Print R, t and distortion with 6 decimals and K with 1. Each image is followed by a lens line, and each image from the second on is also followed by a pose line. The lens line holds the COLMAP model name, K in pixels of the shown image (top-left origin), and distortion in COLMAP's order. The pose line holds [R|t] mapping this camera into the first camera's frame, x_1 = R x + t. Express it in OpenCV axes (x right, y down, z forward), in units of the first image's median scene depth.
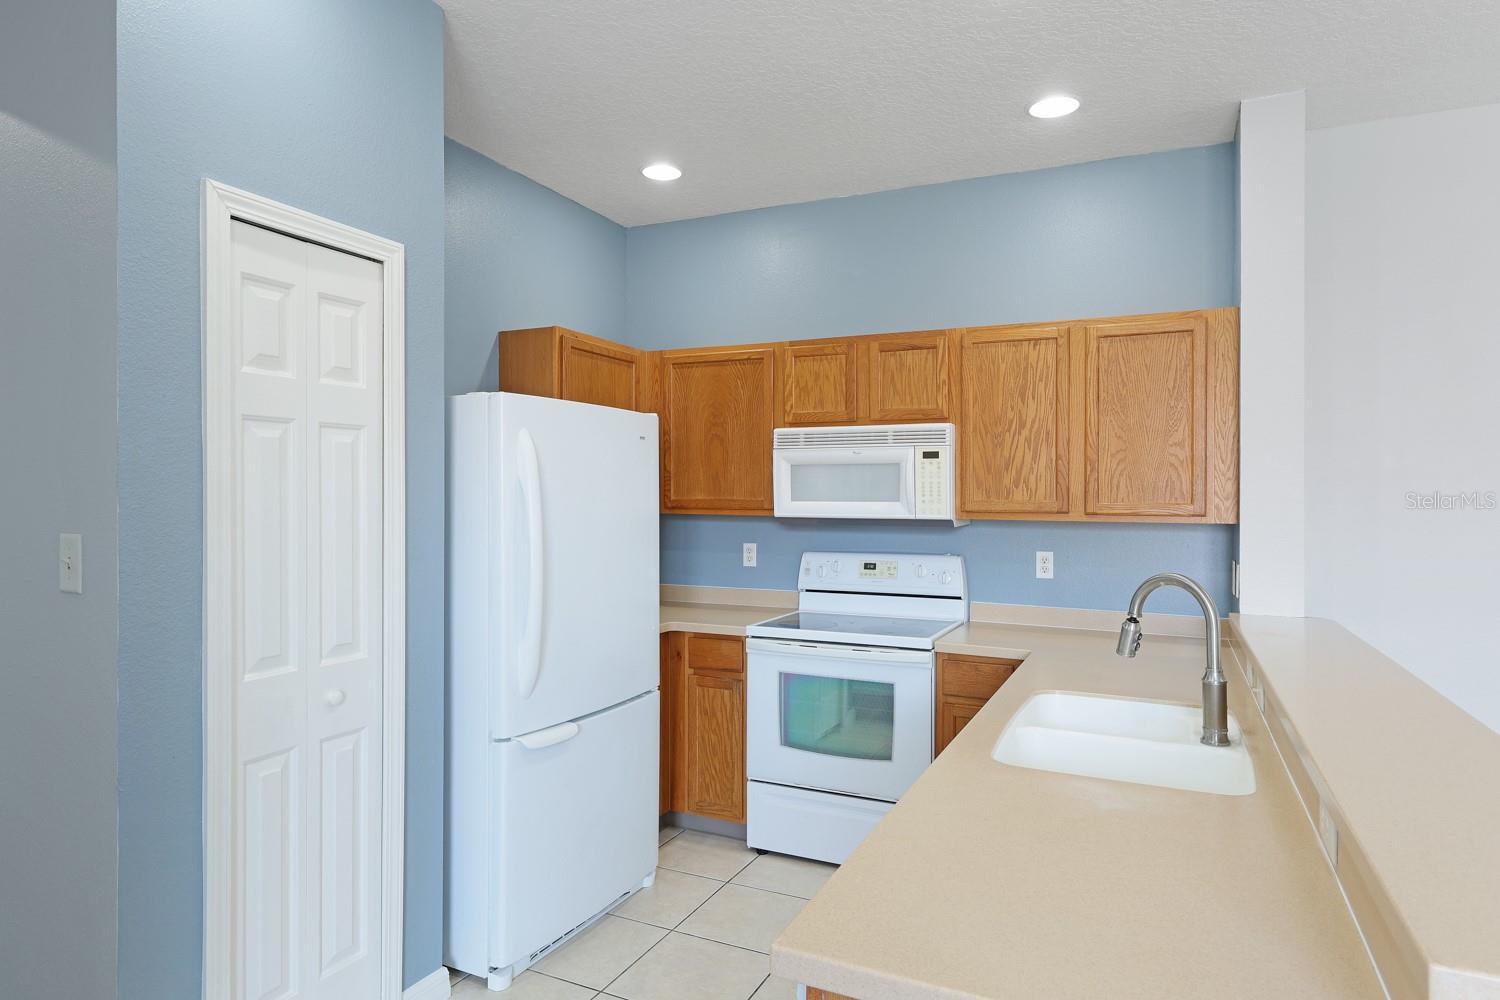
lens RADIAL K [[865.5, 0, 750.0], [0, 865.5, 500.0], [0, 0, 1]] dist [0.003742, 0.000486]
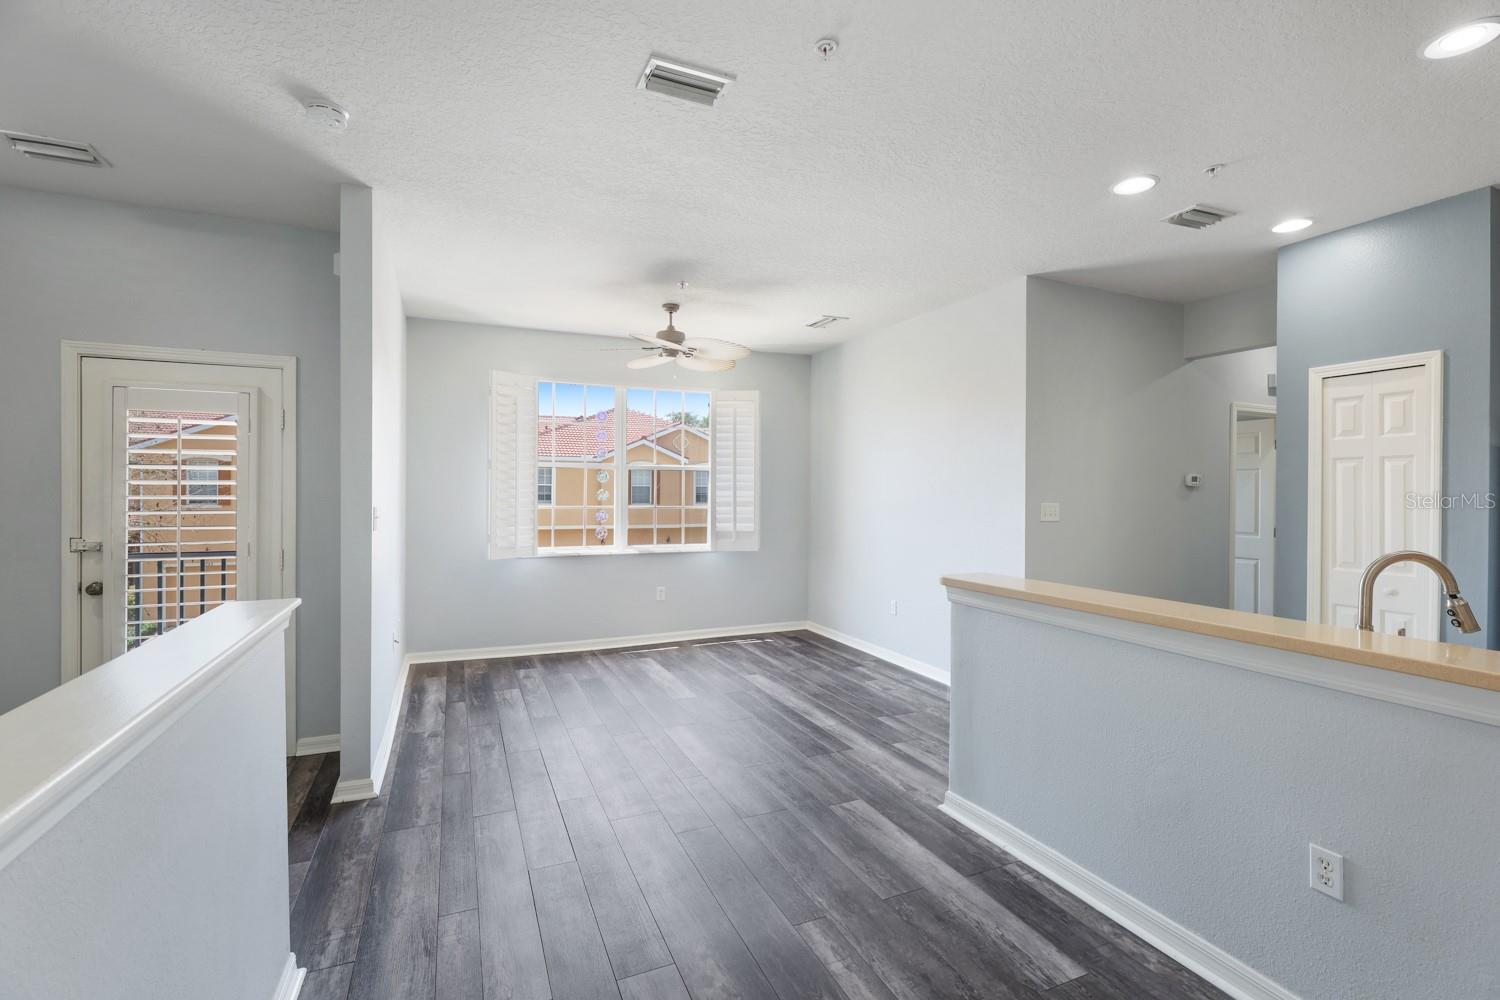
lens RADIAL K [[665.6, 0, 746.7], [0, 665.6, 495.4], [0, 0, 1]] dist [-0.000163, 0.000382]
pose [[-0.650445, -0.007369, -0.759518, 1.034192], [-0.013220, 0.999911, 0.001621, 0.013746], [0.759439, 0.011095, -0.650484, 0.540956]]
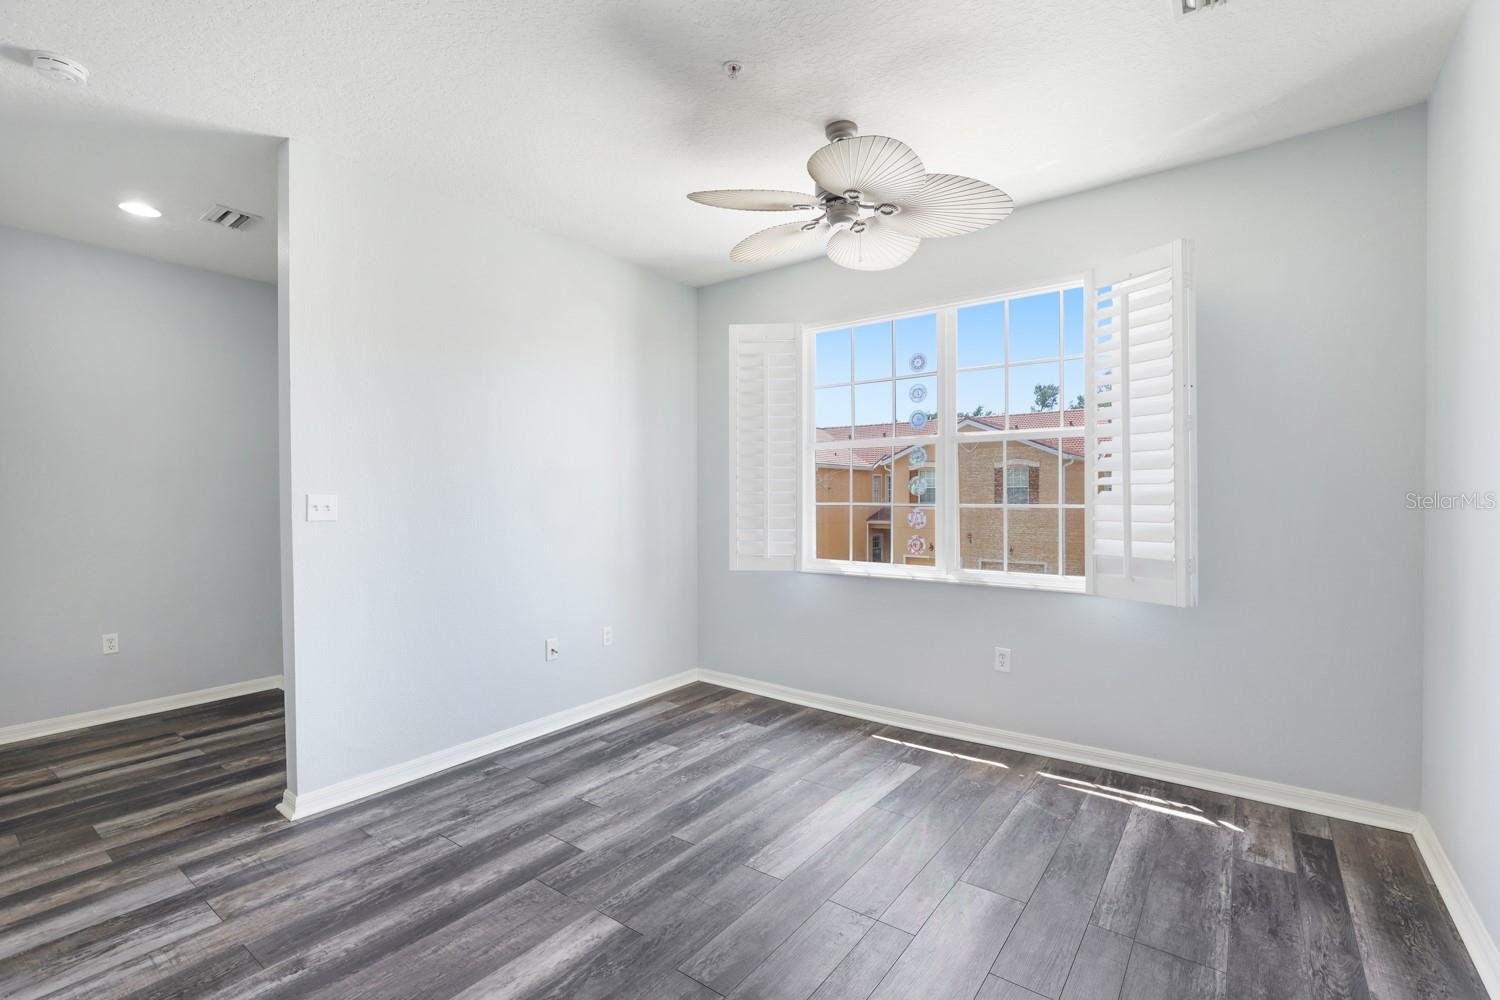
lens RADIAL K [[665.6, 0, 746.7], [0, 665.6, 495.4], [0, 0, 1]] dist [-0.000163, 0.000382]
pose [[-0.980700, -0.003935, 0.195478, 0.005356], [-0.003201, 0.999987, 0.004072, 0.033355], [-0.195491, 0.003368, -0.980700, 0.263322]]
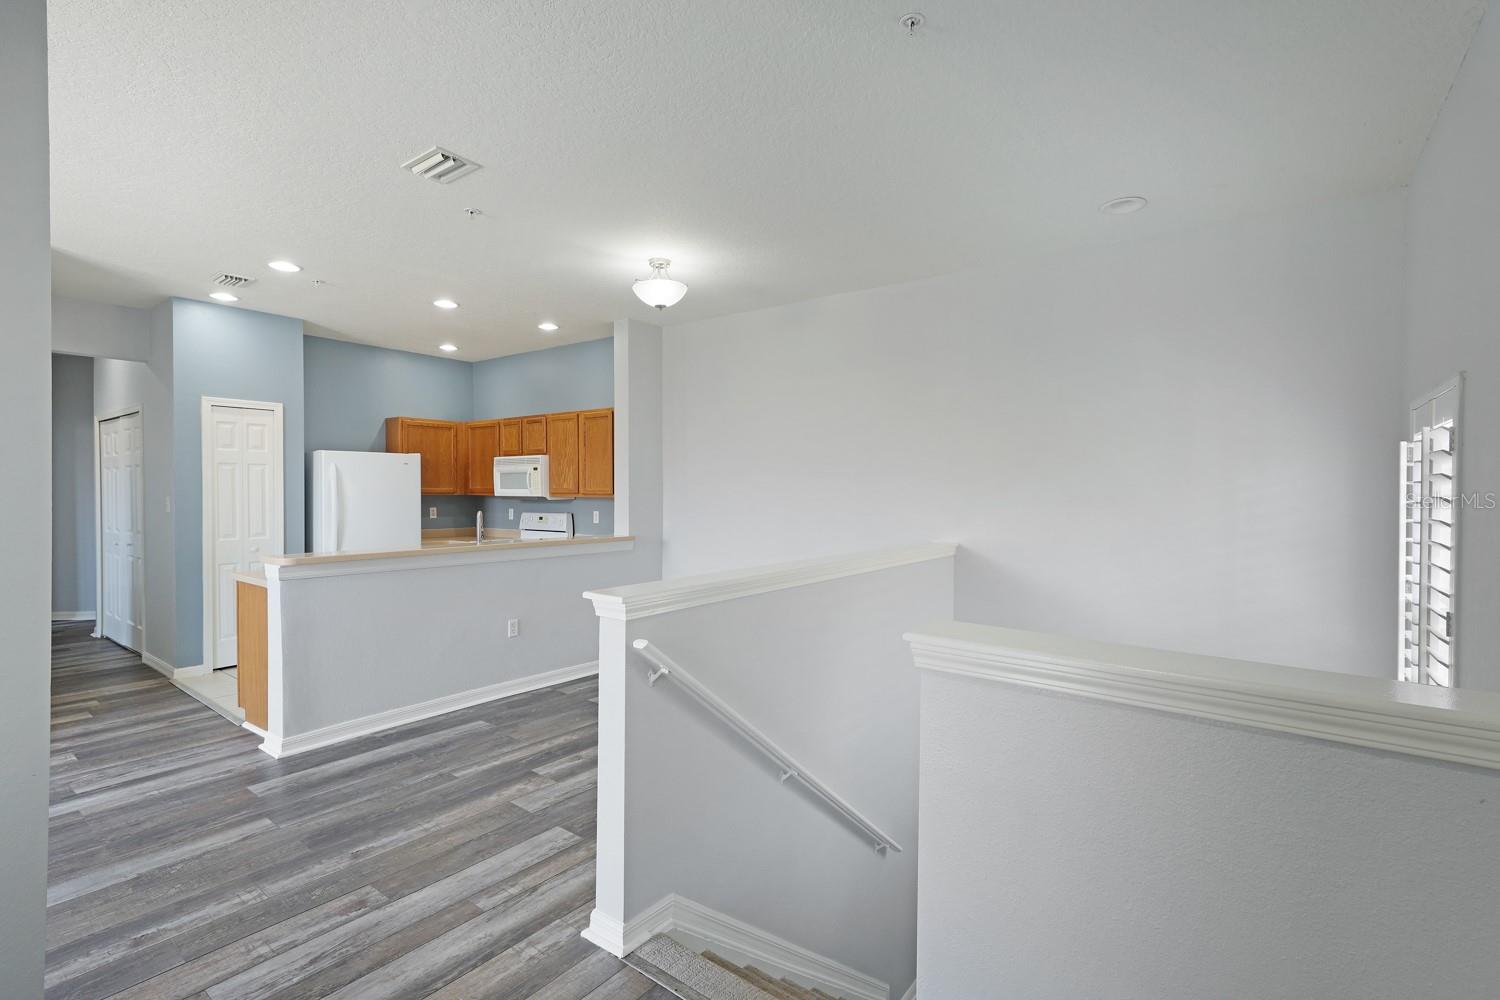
lens RADIAL K [[688.5, 0, 745.2], [0, 688.5, 495.6], [0, 0, 1]] dist [0.001450, 0.000745]
pose [[0.978107, -0.000375, -0.208103, 1.125131], [0.000904, 0.999997, 0.002449, 0.015818], [0.208101, -0.002584, 0.978104, -0.683265]]
